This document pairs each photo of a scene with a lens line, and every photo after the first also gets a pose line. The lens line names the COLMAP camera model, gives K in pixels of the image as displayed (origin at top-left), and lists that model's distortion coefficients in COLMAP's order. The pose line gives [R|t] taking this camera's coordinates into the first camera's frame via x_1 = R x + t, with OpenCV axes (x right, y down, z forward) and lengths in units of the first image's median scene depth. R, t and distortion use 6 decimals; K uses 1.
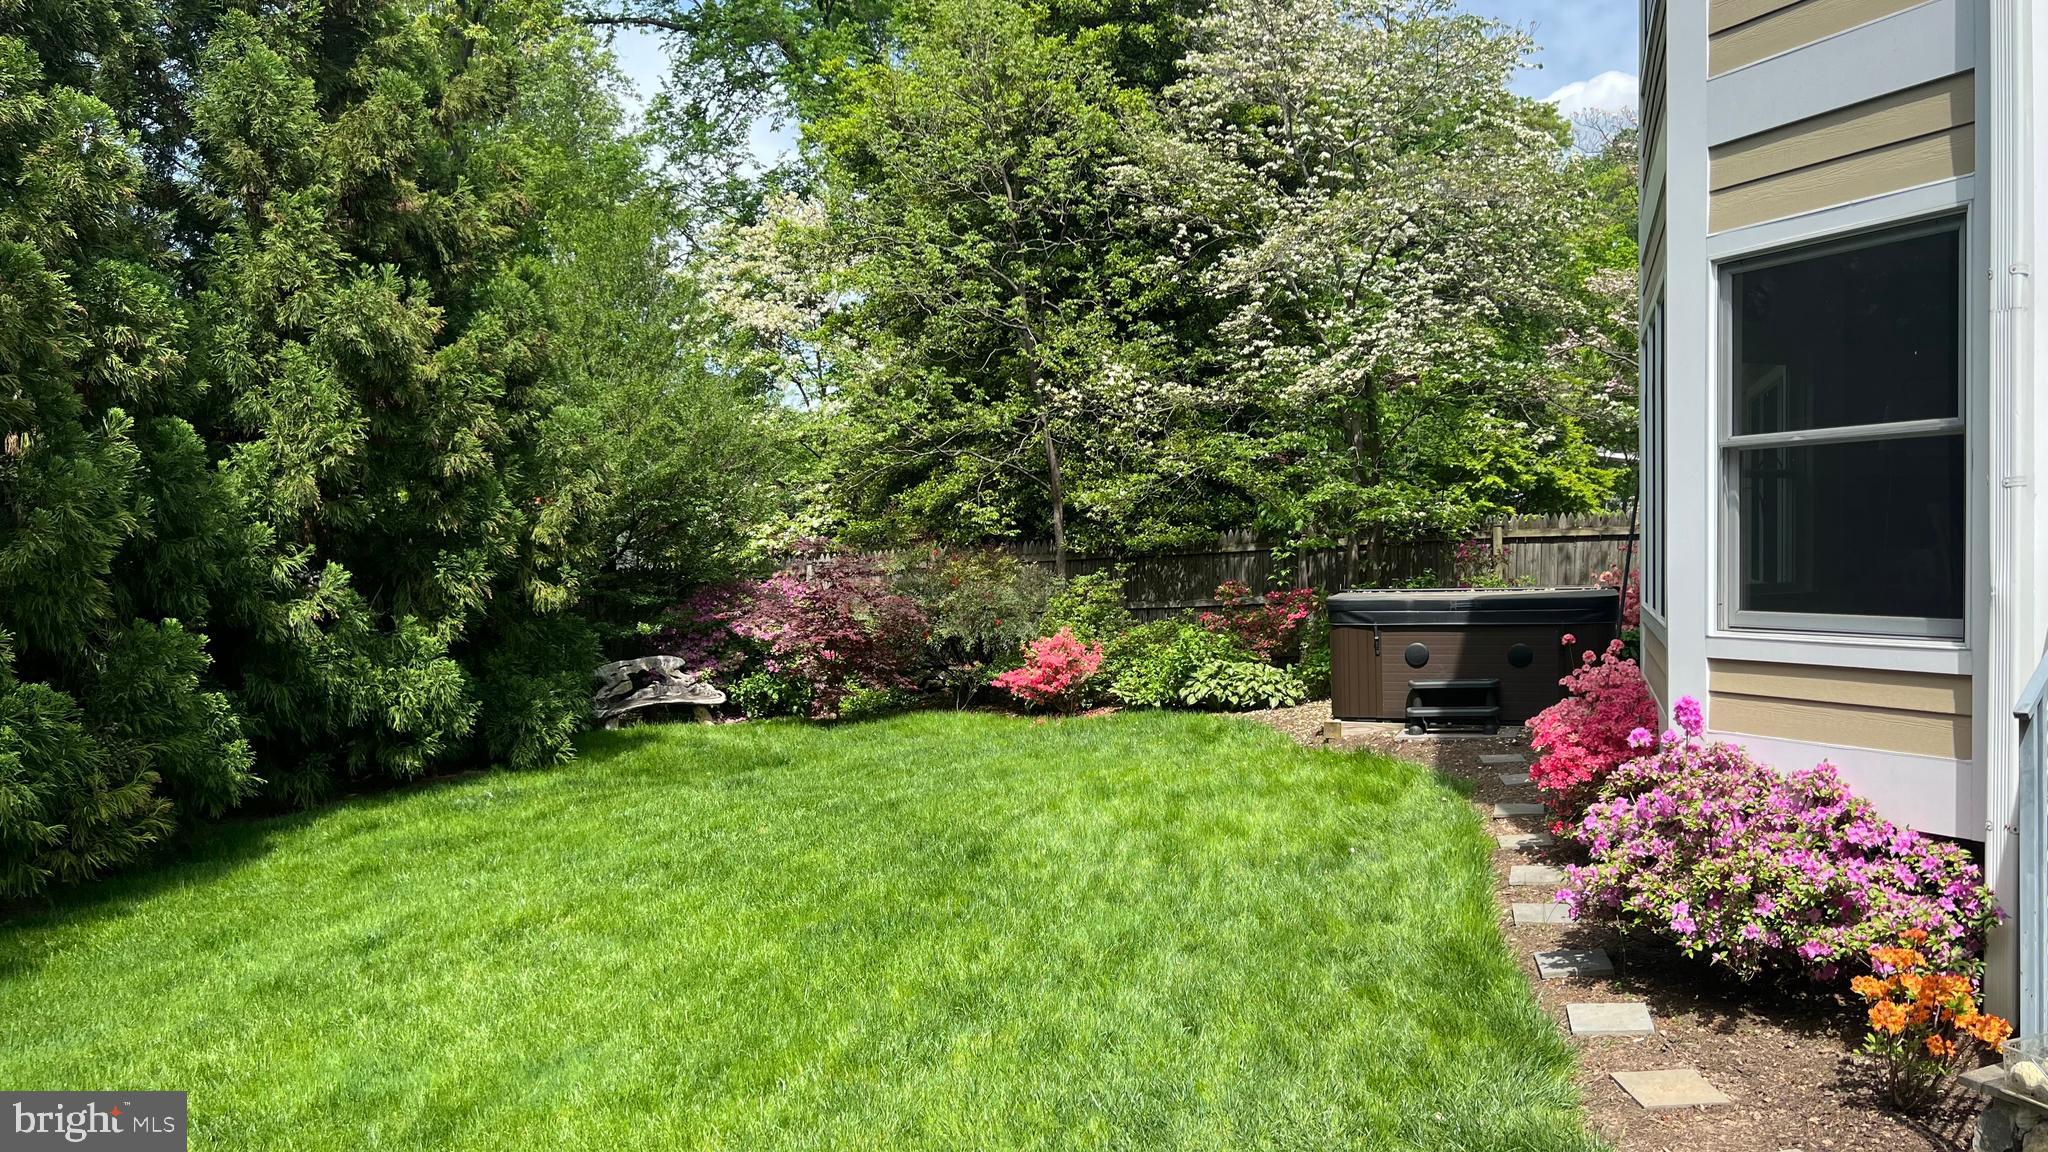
lens RADIAL K [[1556.3, 0, 997.1], [0, 1556.3, 580.3], [0, 0, 1]] dist [0.011318, 0.003554]
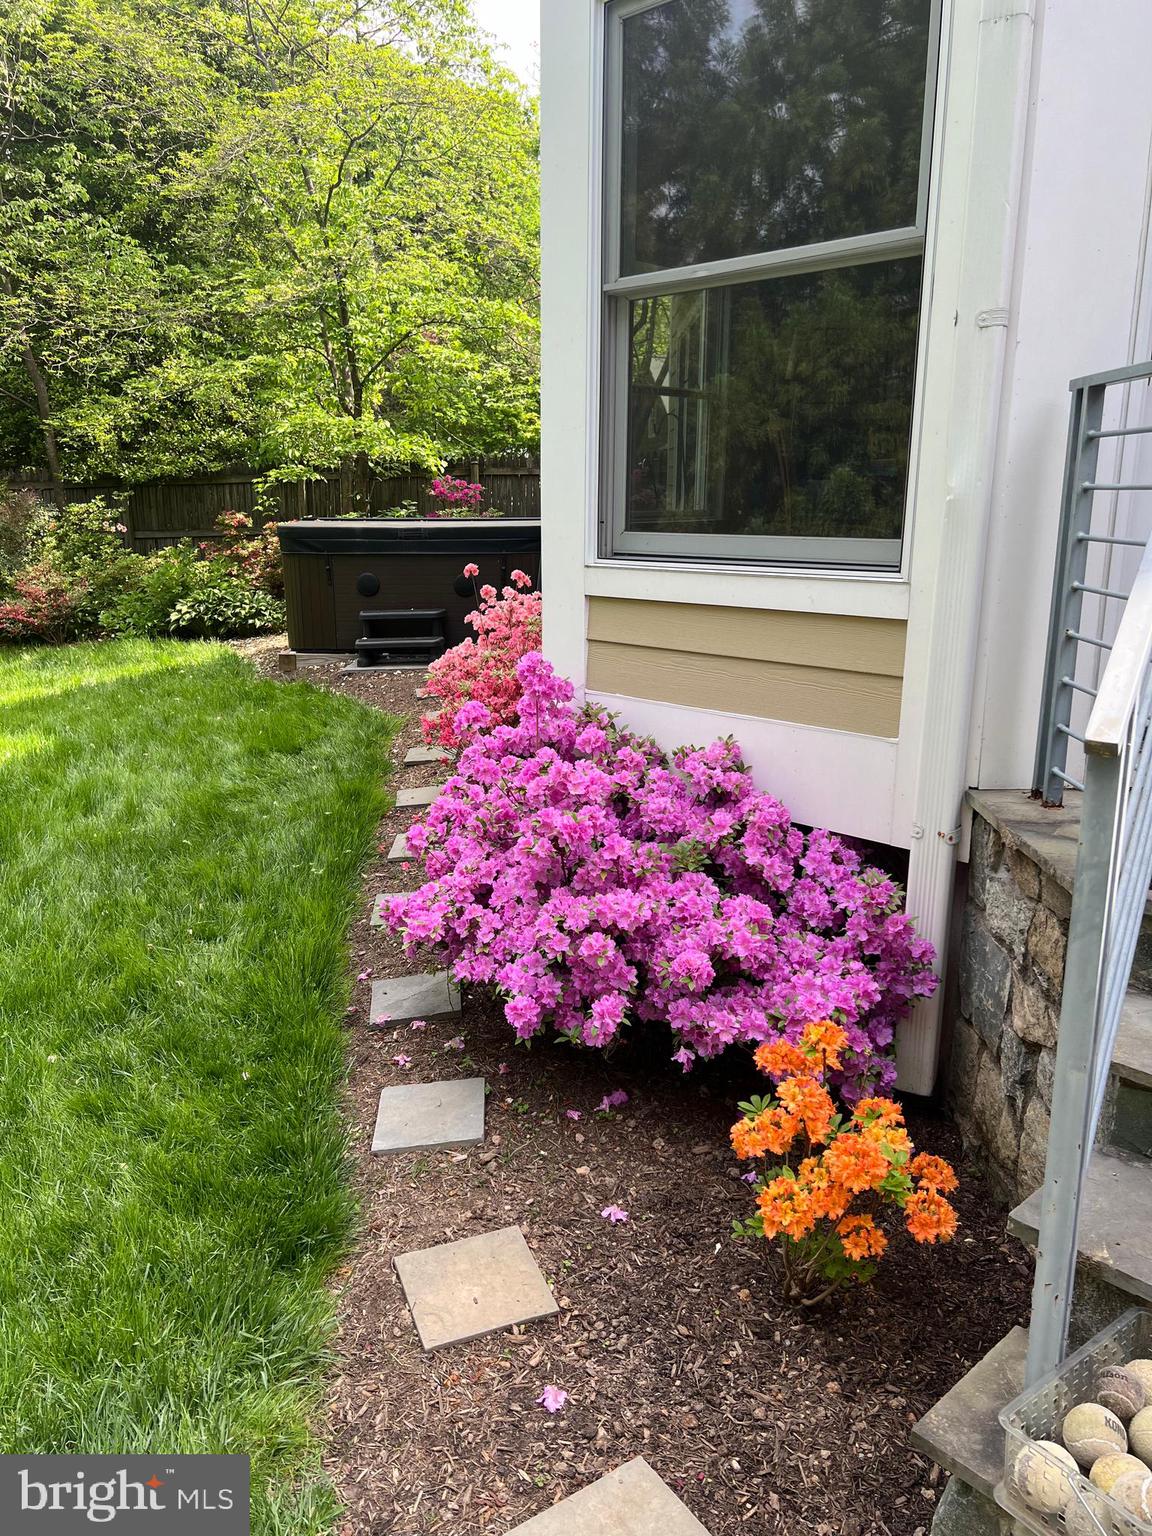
lens RADIAL K [[1153.9, 0, 576.0], [0, 1153.9, 768.0], [0, 0, 1]] dist [-0.002633, -0.000427]
pose [[0.939642, -0.059578, 0.336932, 0.123535], [-0.012242, 0.978240, 0.207117, 0.007399], [-0.341940, -0.198741, 0.918466, 0.227196]]
